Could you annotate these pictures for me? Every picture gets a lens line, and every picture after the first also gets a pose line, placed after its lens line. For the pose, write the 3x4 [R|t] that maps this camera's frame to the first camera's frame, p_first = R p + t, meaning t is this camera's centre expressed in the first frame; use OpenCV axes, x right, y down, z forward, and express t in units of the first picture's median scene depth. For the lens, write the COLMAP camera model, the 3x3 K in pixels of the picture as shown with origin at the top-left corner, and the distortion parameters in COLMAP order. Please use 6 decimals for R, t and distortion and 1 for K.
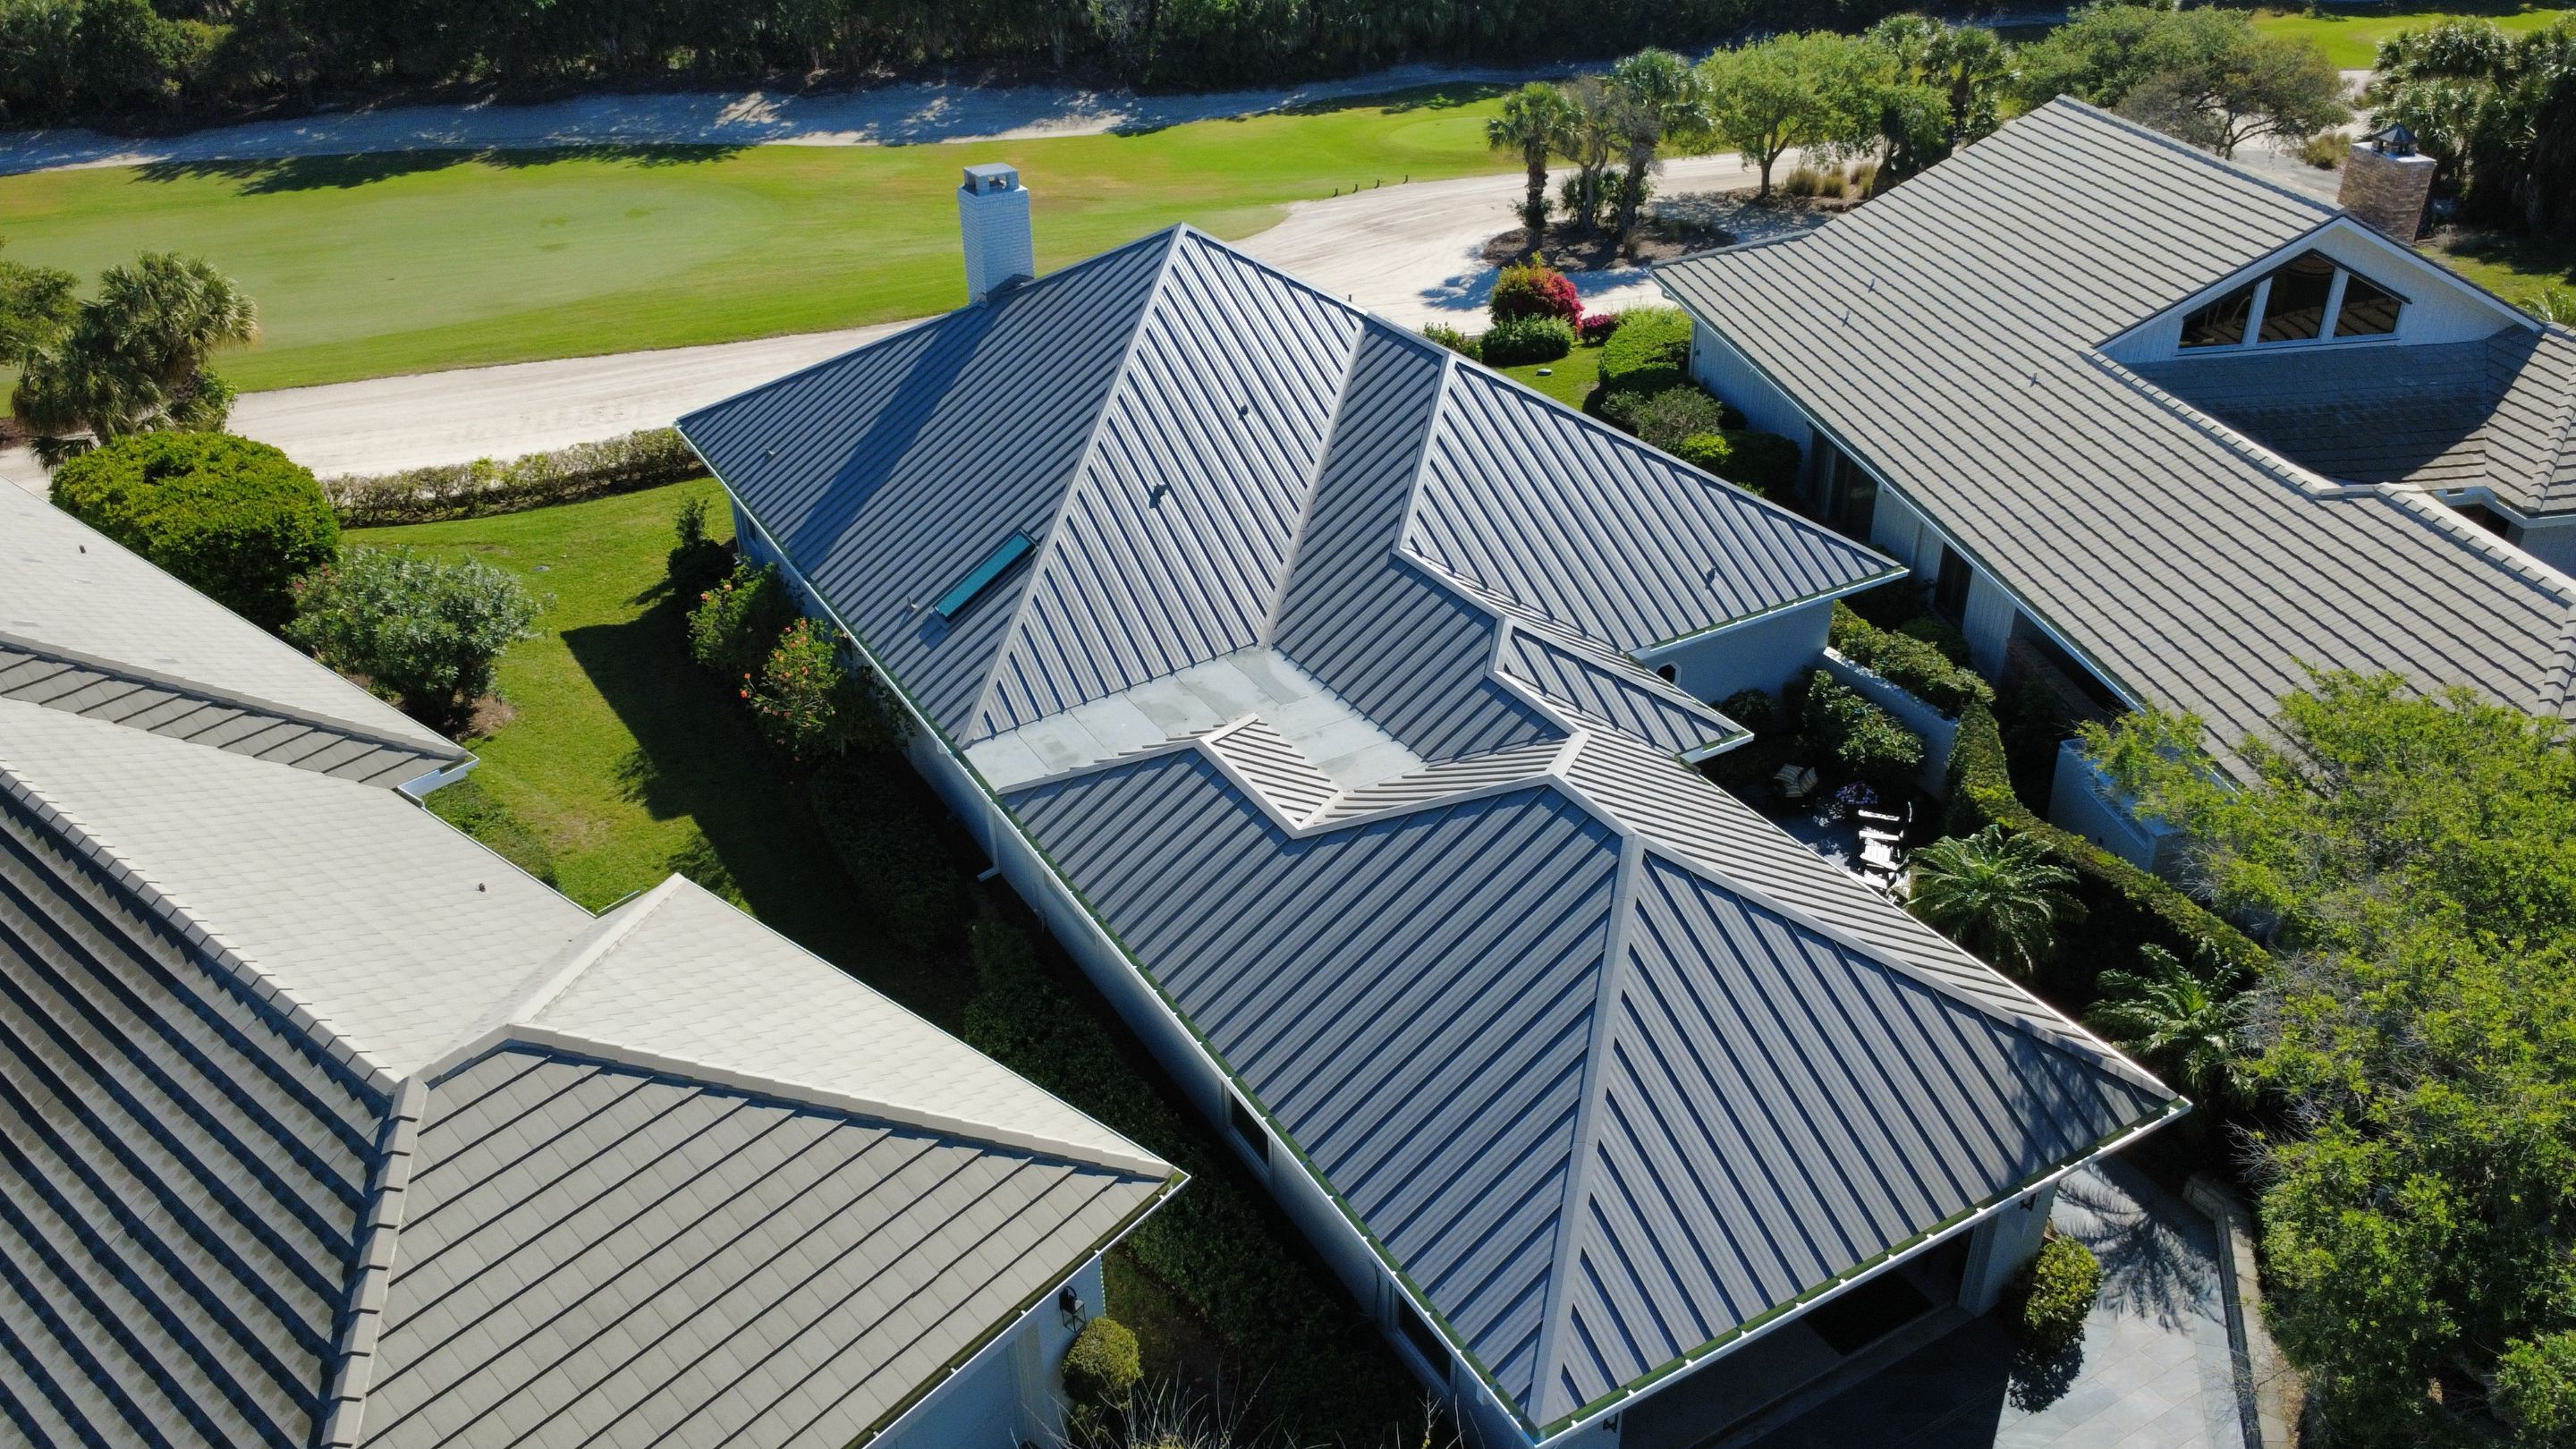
lens RADIAL K [[1894.0, 0, 1290.5], [0, 1894.0, 721.4], [0, 0, 1]] dist [-0.003055, -0.005949]
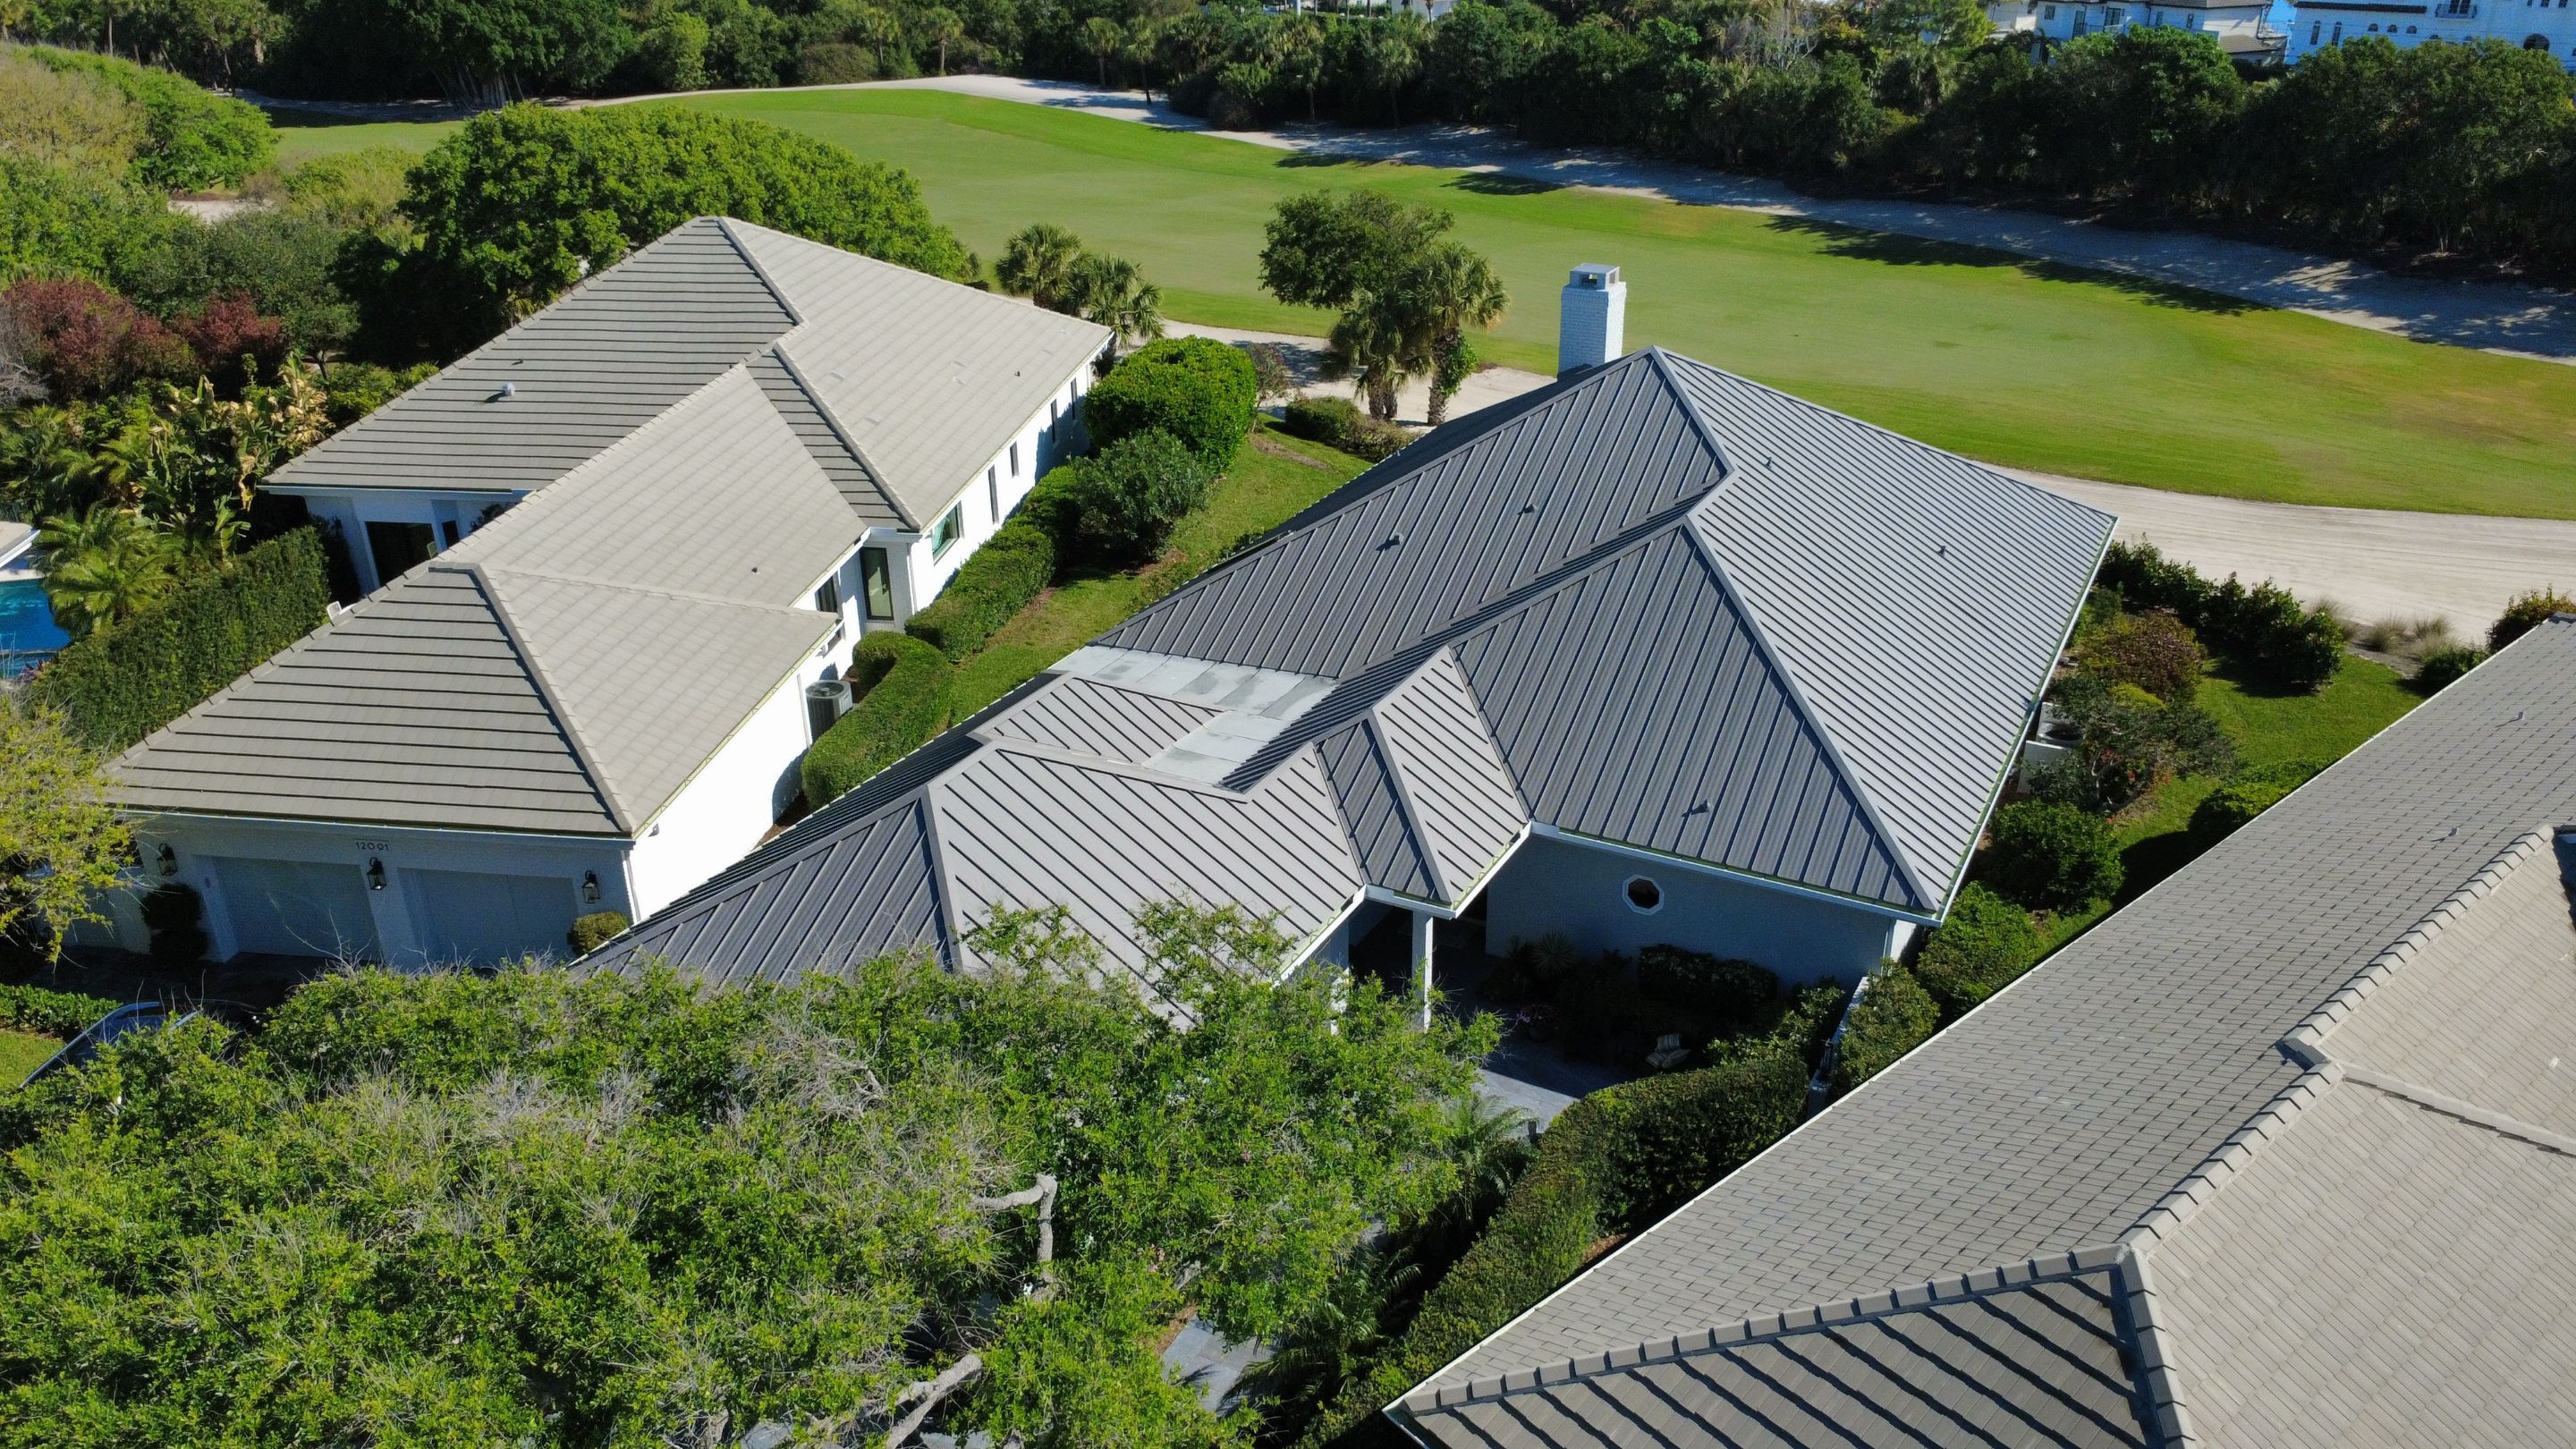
lens RADIAL K [[1894.0, 0, 1284.7], [0, 1894.0, 725.4], [0, 0, 1]] dist [-0.003055, -0.005949]
pose [[0.516416, 0.373688, -0.770501, 0.354074], [-0.417213, 0.895545, 0.154703, -0.074564], [0.747829, 0.241572, 0.618381, 0.123052]]
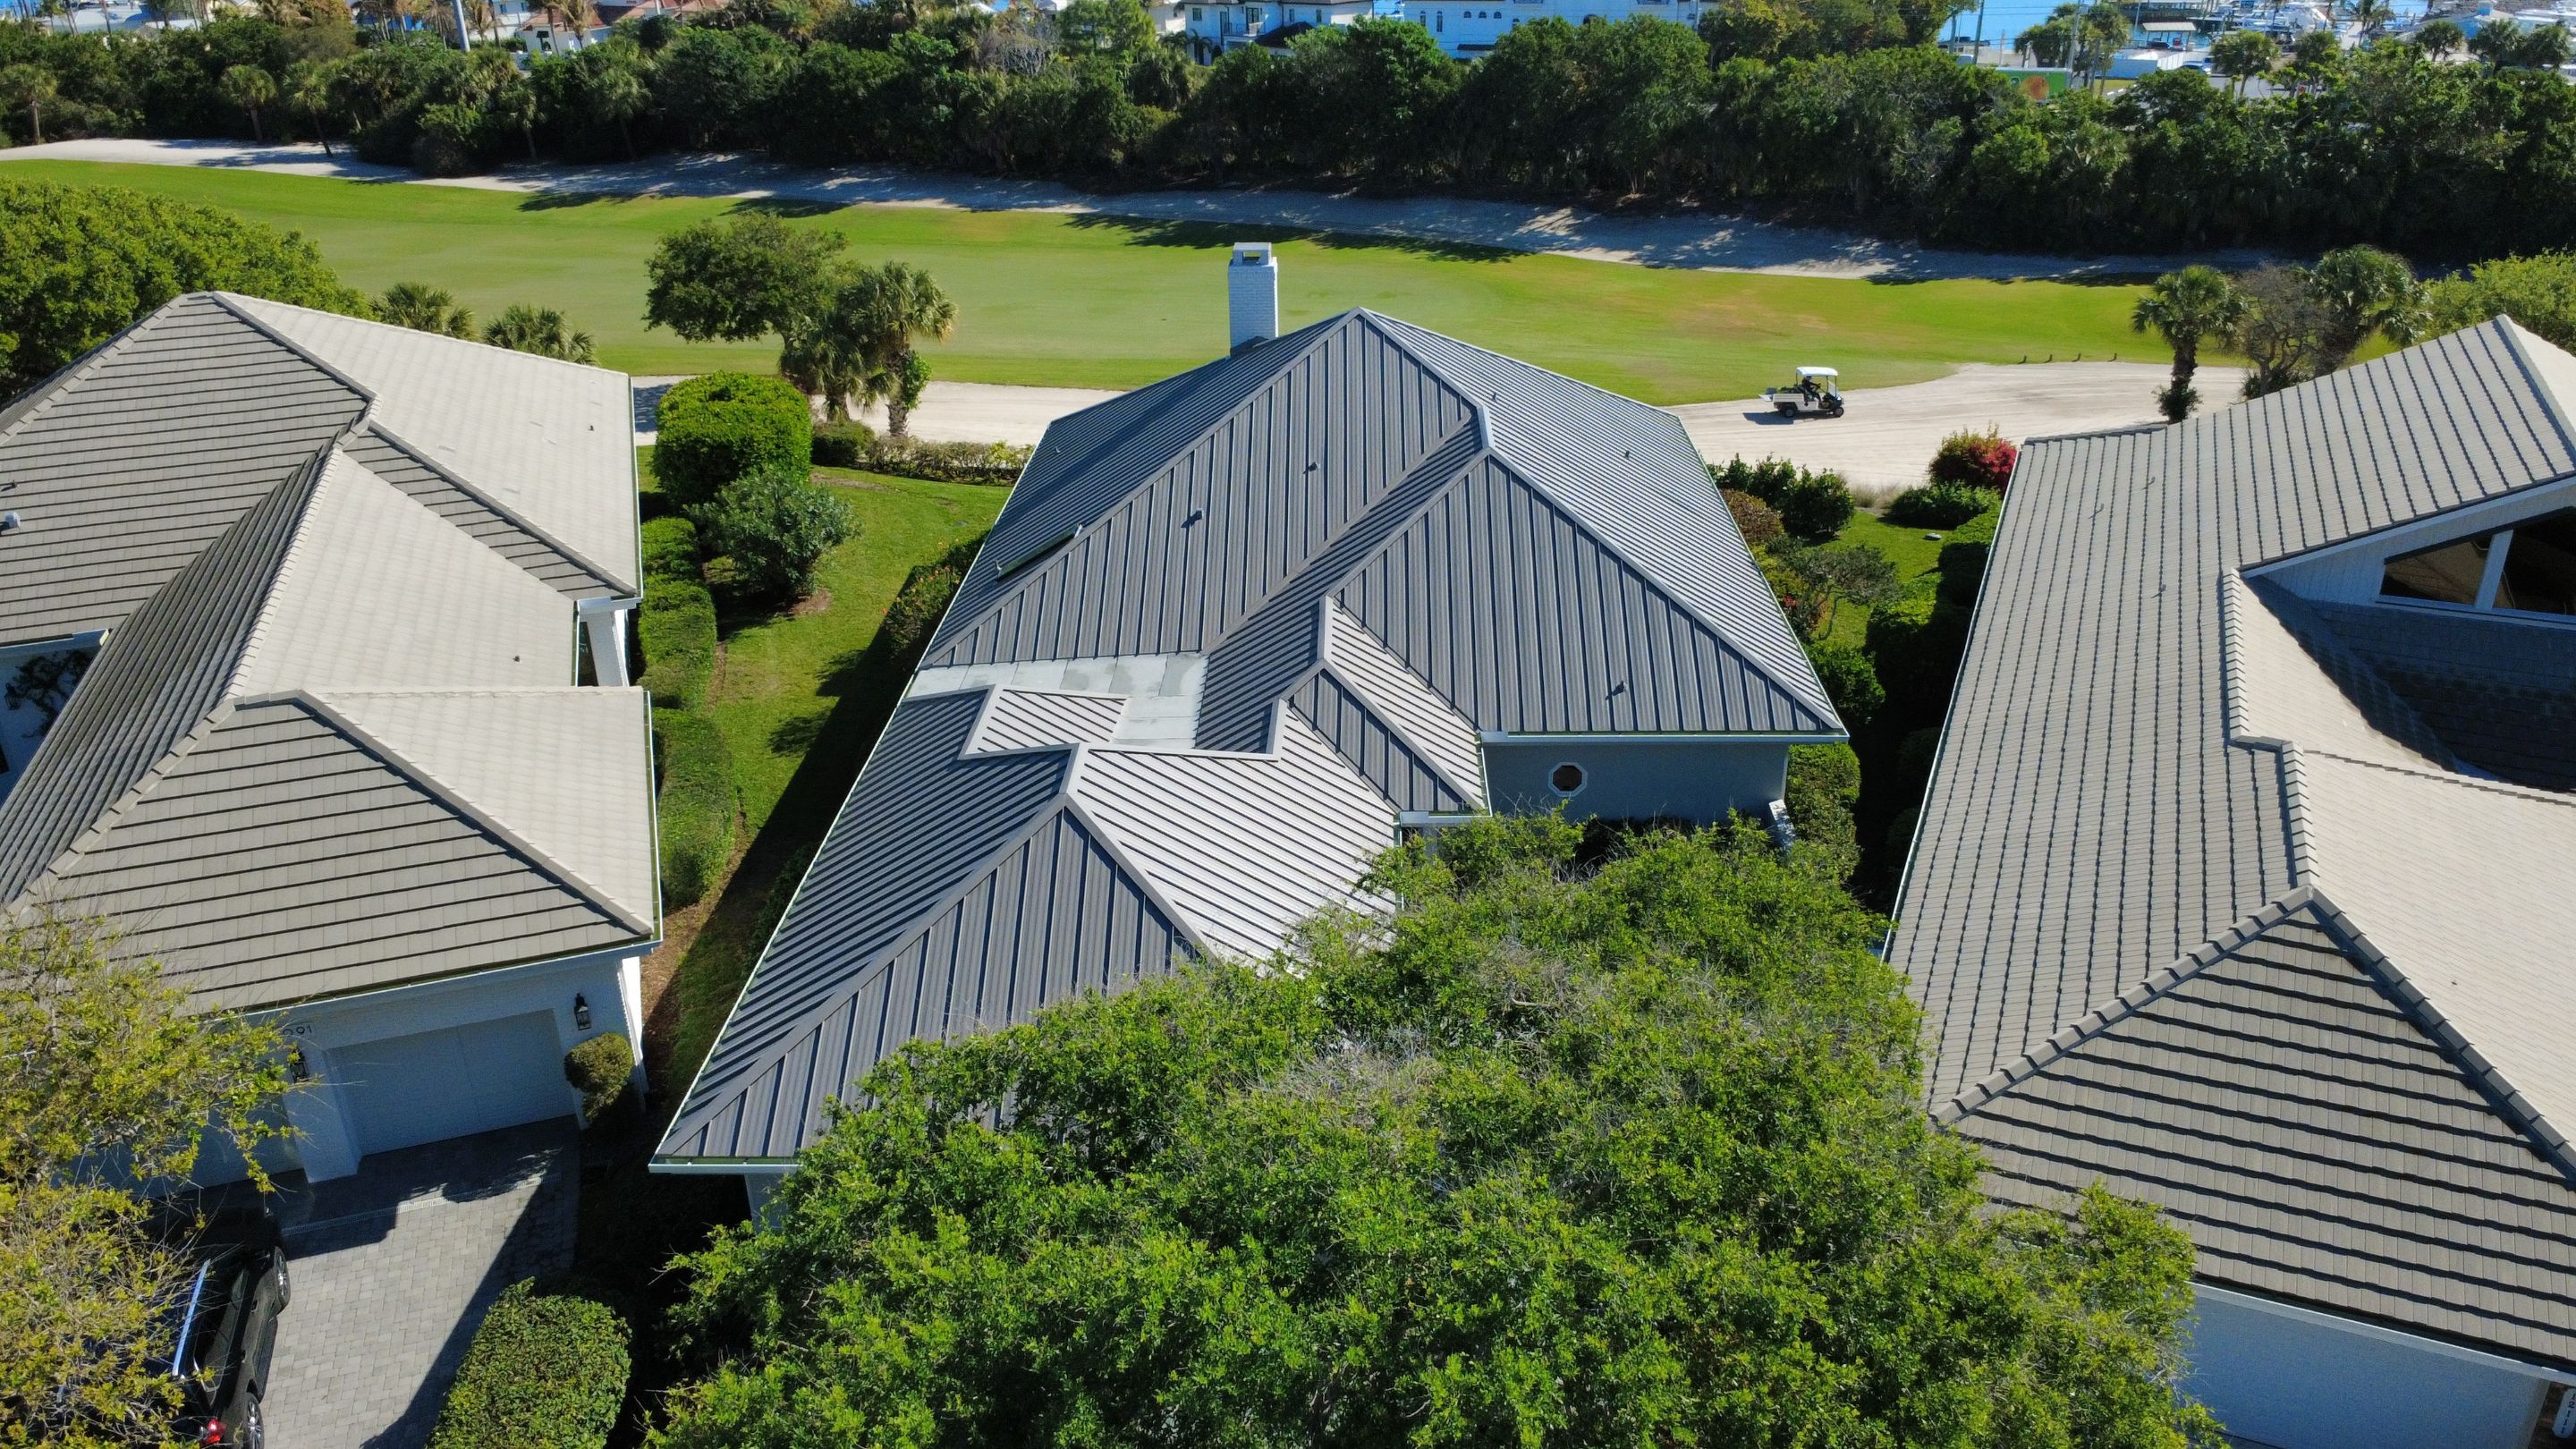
lens RADIAL K [[1894.0, 0, 1288.2], [0, 1894.0, 727.4], [0, 0, 1]] dist [-0.003055, -0.005949]
pose [[0.844536, 0.228027, -0.484523, 0.252806], [-0.259209, 0.965817, 0.002726, -0.005638], [0.468582, 0.123291, 0.874774, 0.007821]]
